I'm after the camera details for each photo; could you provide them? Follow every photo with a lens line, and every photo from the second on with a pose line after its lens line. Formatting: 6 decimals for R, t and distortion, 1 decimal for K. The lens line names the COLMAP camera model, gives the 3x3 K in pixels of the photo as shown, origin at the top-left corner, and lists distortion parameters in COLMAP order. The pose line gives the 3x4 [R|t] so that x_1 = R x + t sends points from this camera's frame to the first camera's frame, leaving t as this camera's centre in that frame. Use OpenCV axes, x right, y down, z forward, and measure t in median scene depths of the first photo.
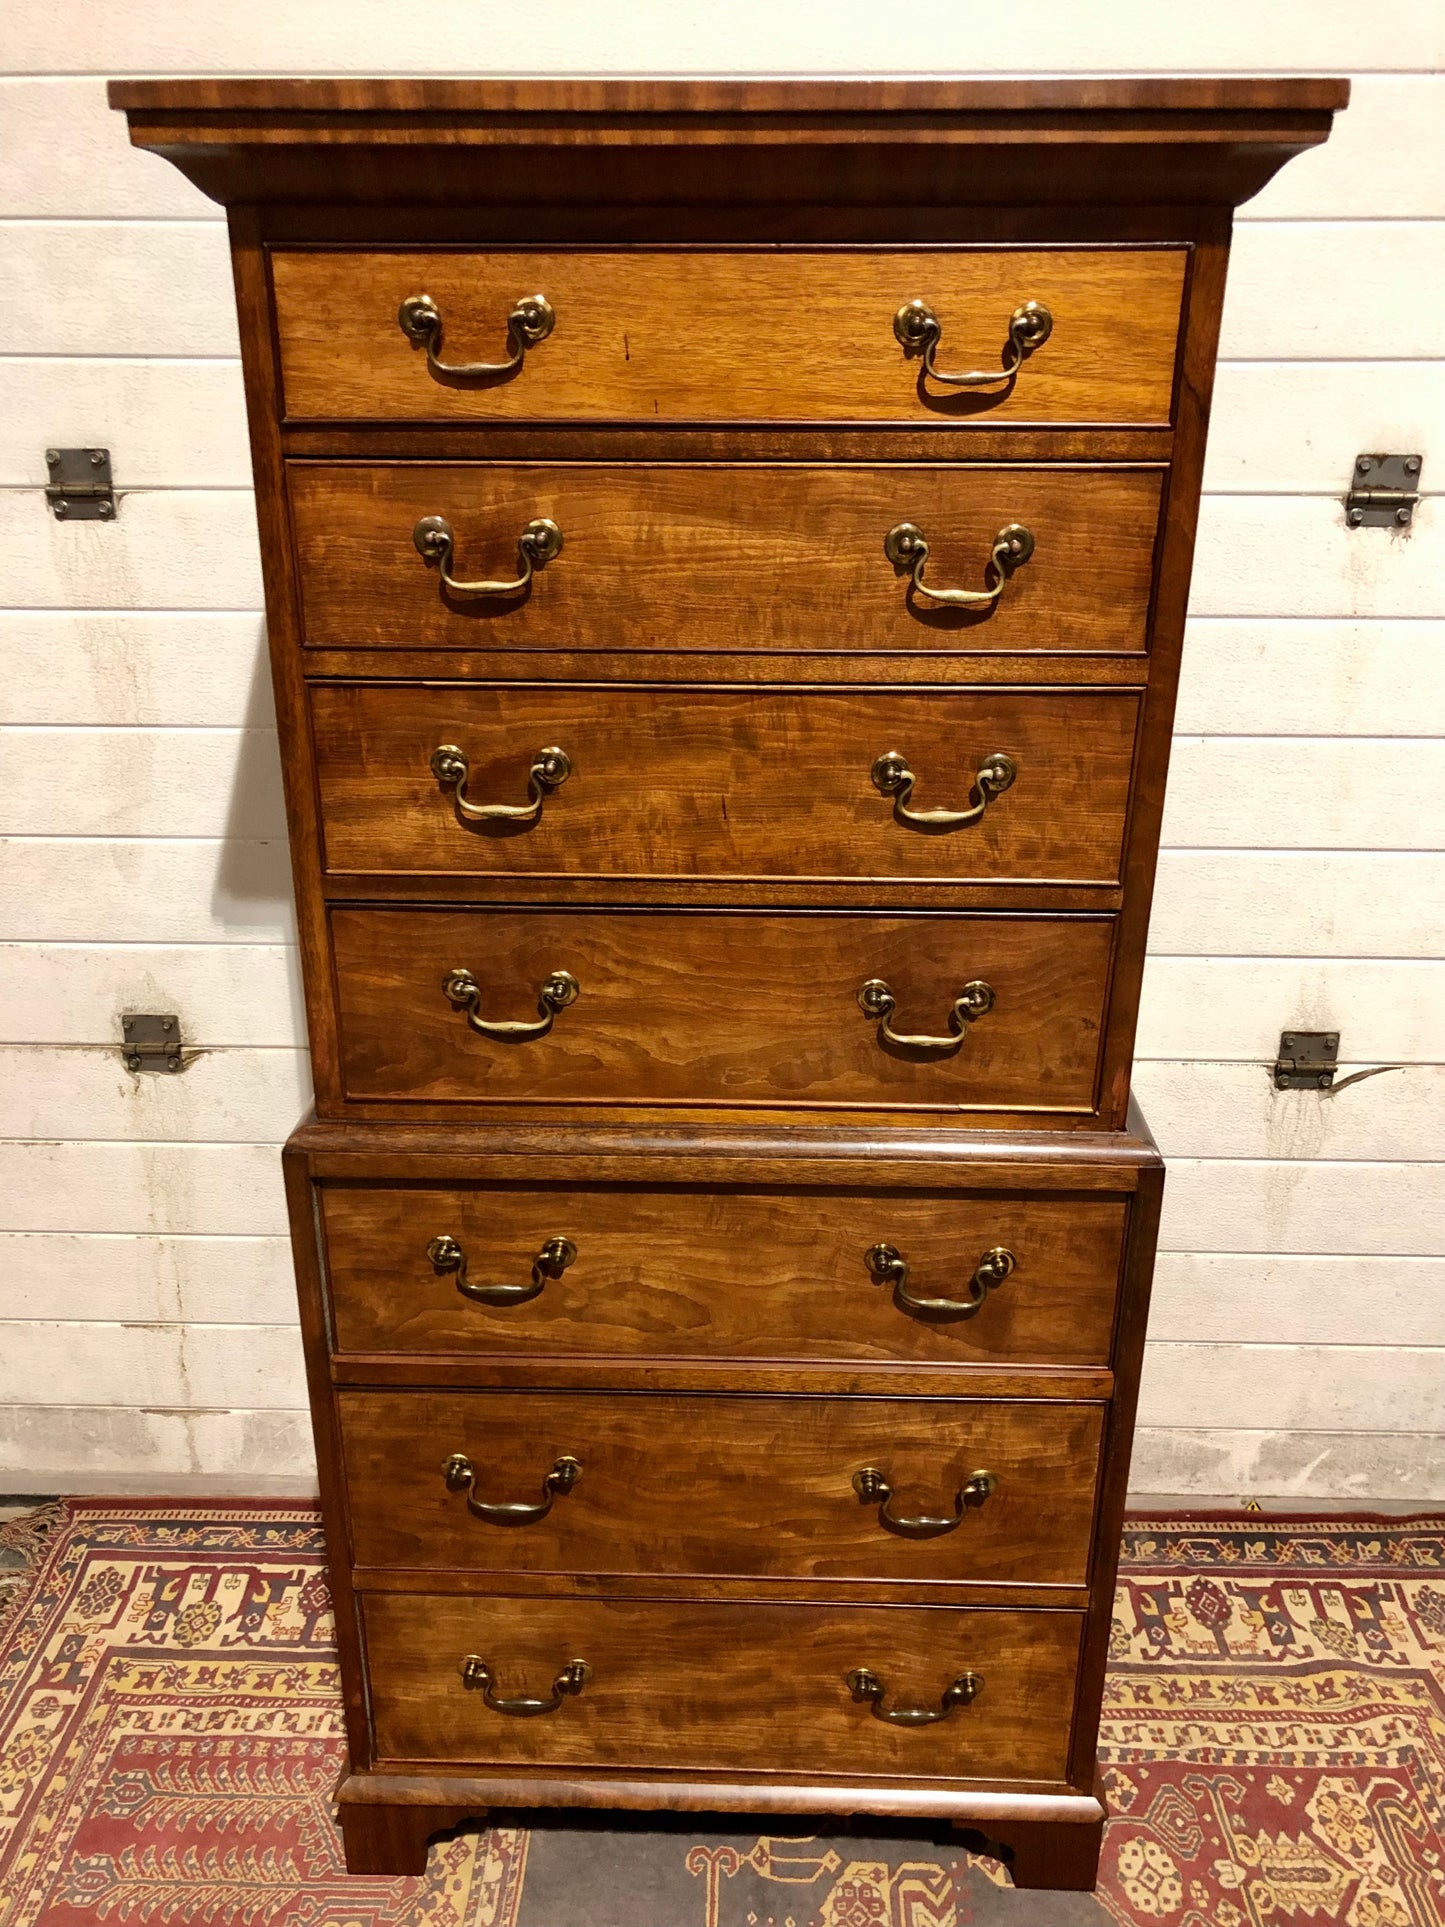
lens RADIAL K [[1591.2, 0, 727.3], [0, 1591.2, 958.3], [0, 0, 1]] dist [0.030219, -0.016205]
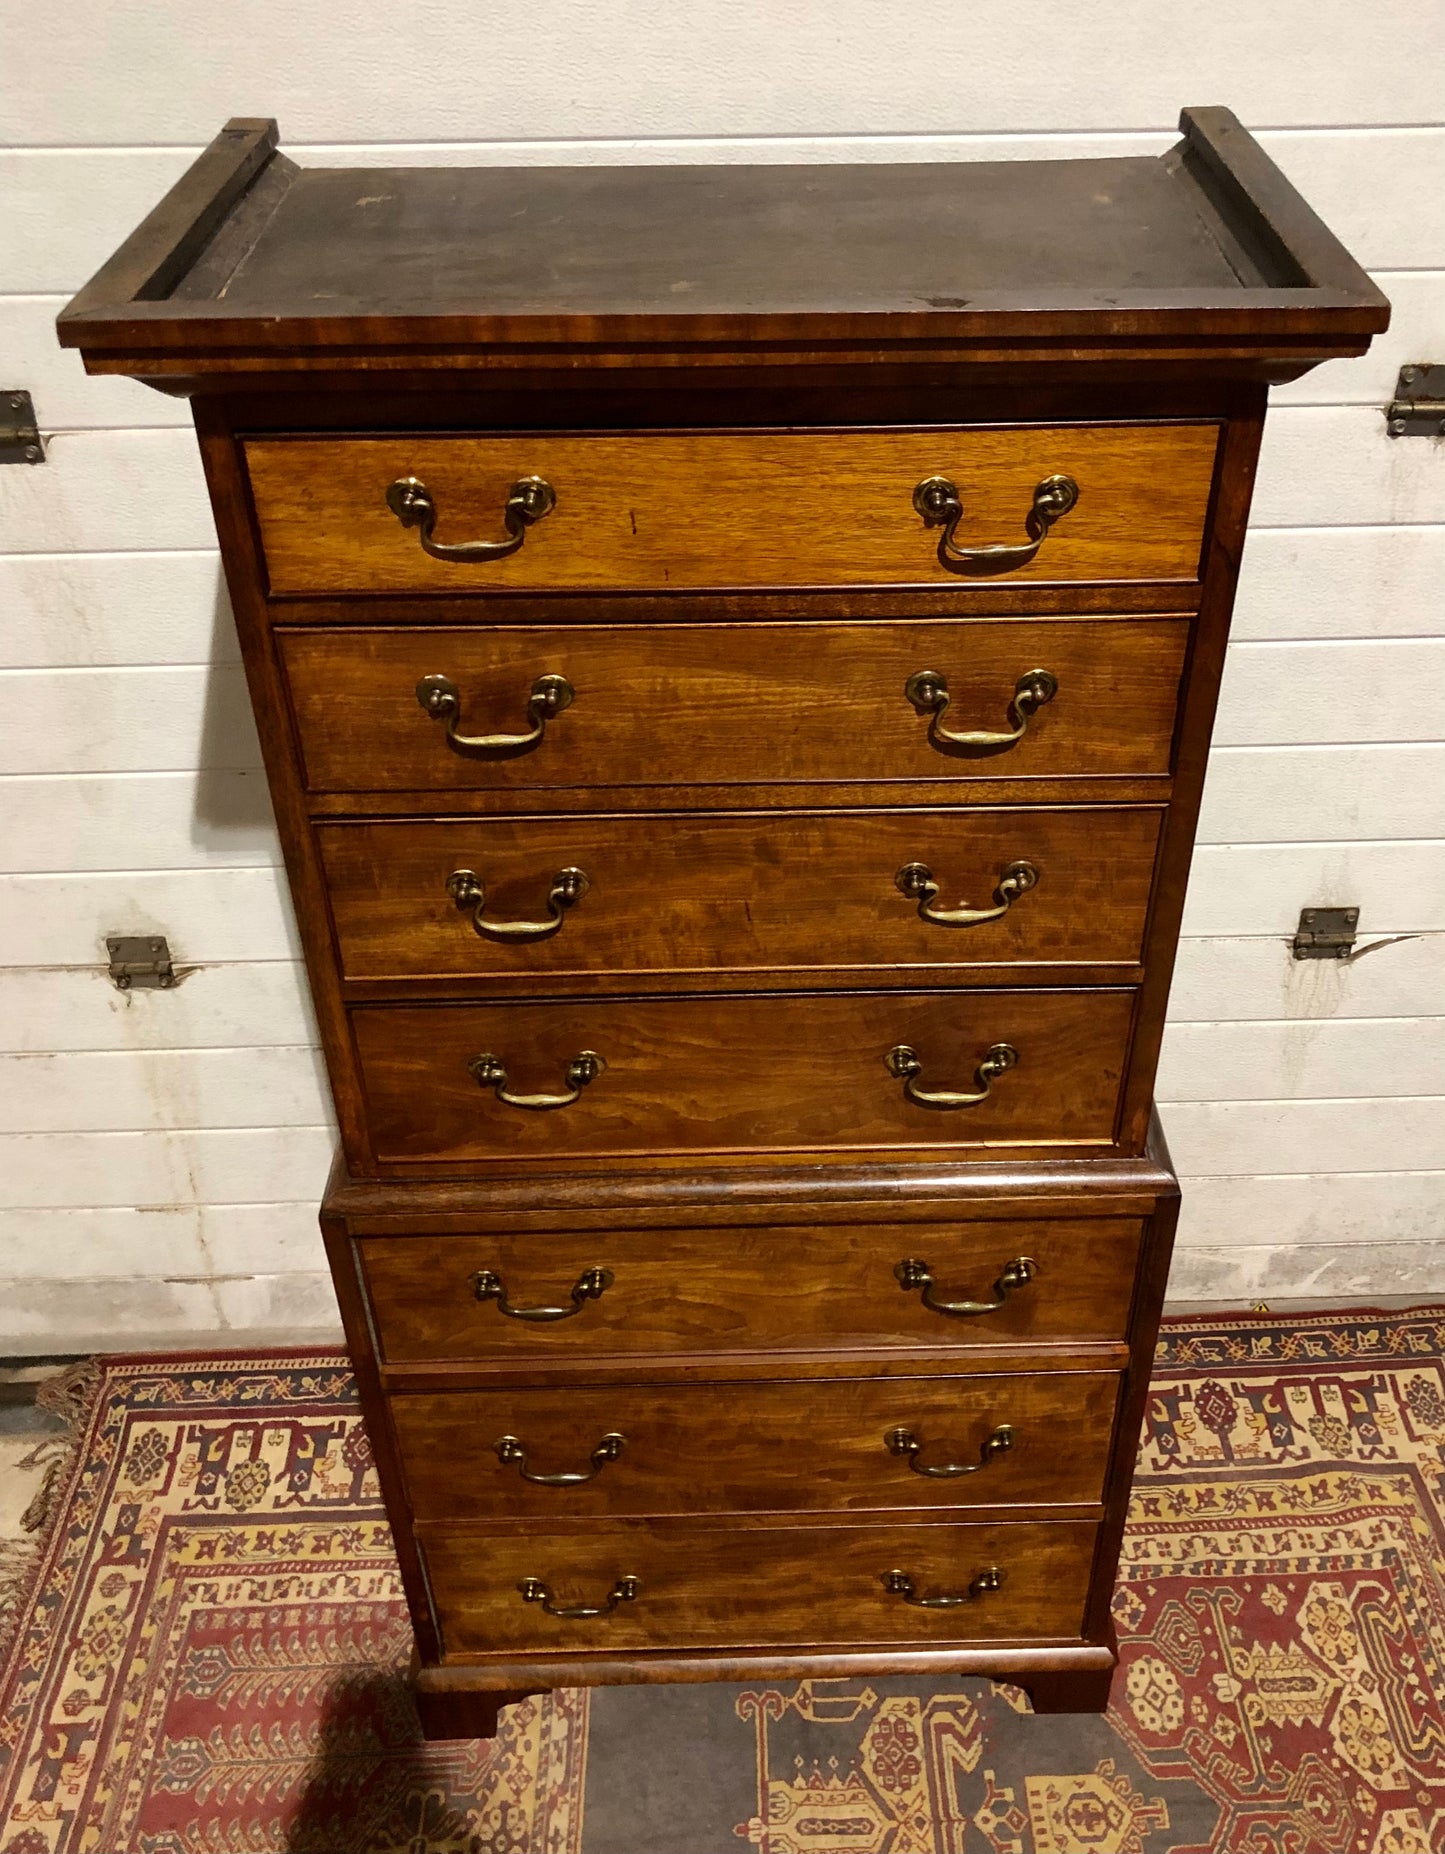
lens RADIAL K [[1792.7, 0, 796.7], [0, 1792.7, 810.5], [0, 0, 1]] dist [-0.016213, 0.069294]
pose [[0.998074, -0.041827, 0.045810, -0.017123], [0.030233, 0.972827, 0.229551, -0.360719], [-0.054166, -0.227724, 0.972218, -0.058649]]
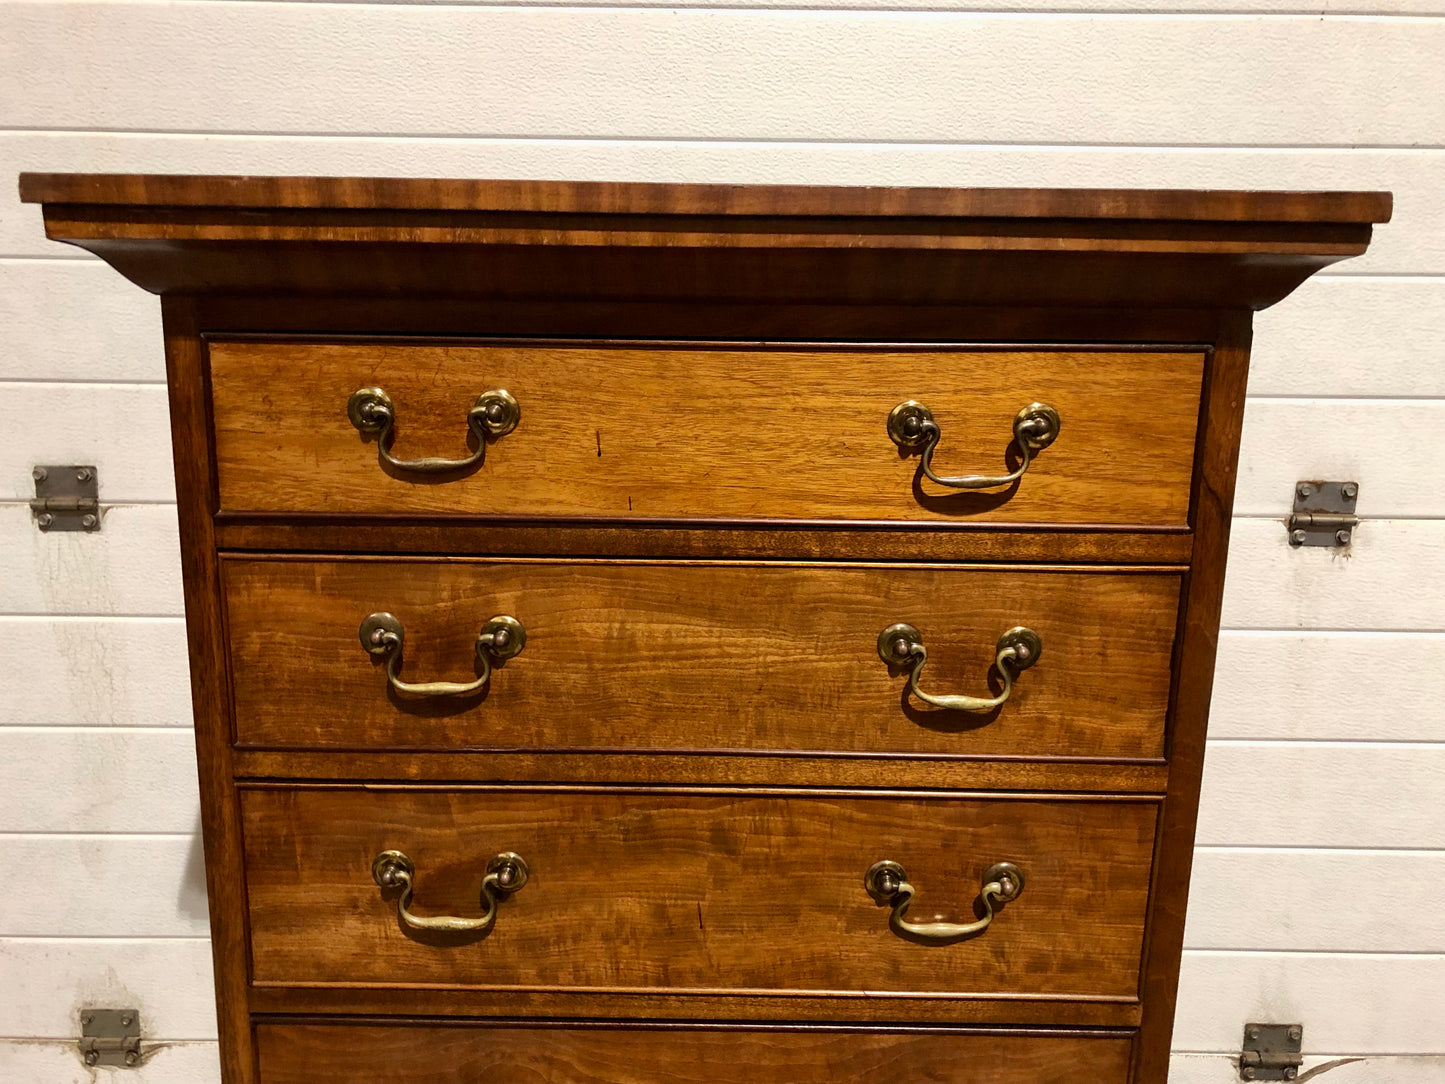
lens RADIAL K [[1220.1, 0, 722.5], [0, 1220.1, 542.0], [0, 0, 1]] dist [0.108317, -0.290949]
pose [[0.999578, 0.004275, 0.028732, -0.009008], [0.000393, 0.987032, -0.160522, -0.168483], [-0.029046, 0.160466, 0.986614, 0.247238]]
